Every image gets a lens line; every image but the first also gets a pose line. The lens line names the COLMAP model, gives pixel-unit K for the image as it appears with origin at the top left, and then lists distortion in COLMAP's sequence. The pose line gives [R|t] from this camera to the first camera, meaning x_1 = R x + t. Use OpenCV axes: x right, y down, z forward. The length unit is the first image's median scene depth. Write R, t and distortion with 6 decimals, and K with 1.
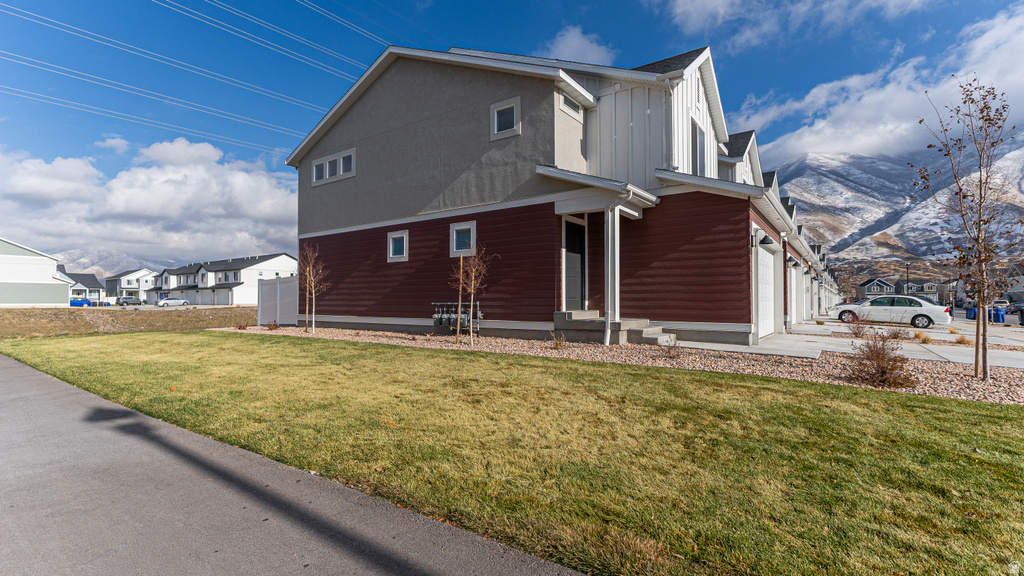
lens RADIAL K [[461.9, 0, 512.5], [0, 461.9, 288.1], [0, 0, 1]] dist [-0.002179, -0.000300]
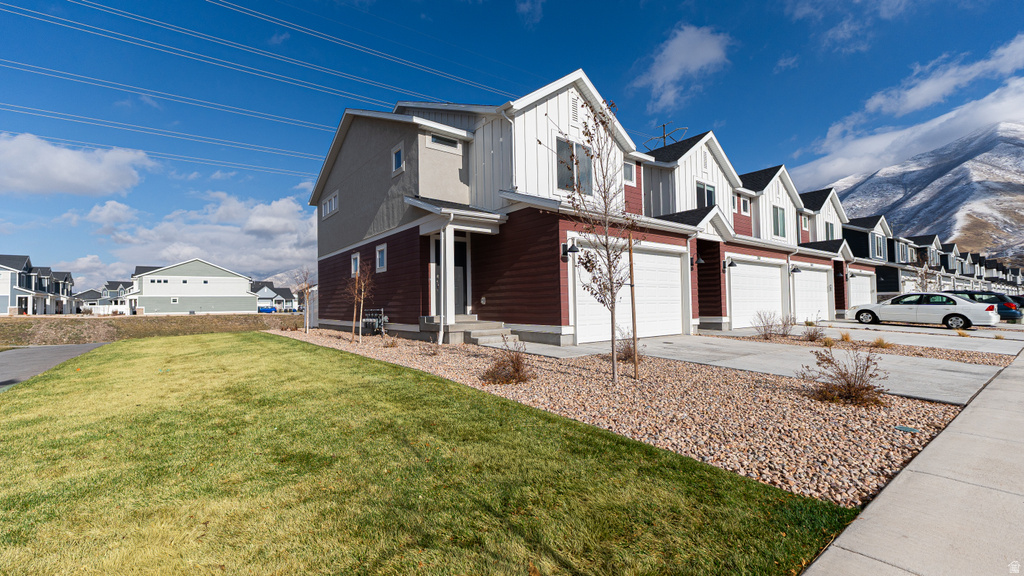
lens RADIAL K [[436.8, 0, 511.8], [0, 436.8, 294.7], [0, 0, 1]] dist [-0.027740, -0.000101]
pose [[0.956495, -0.021738, -0.290939, 0.584238], [0.023744, 0.999712, 0.003369, -0.002873], [0.290782, -0.010131, 0.956736, -0.022208]]
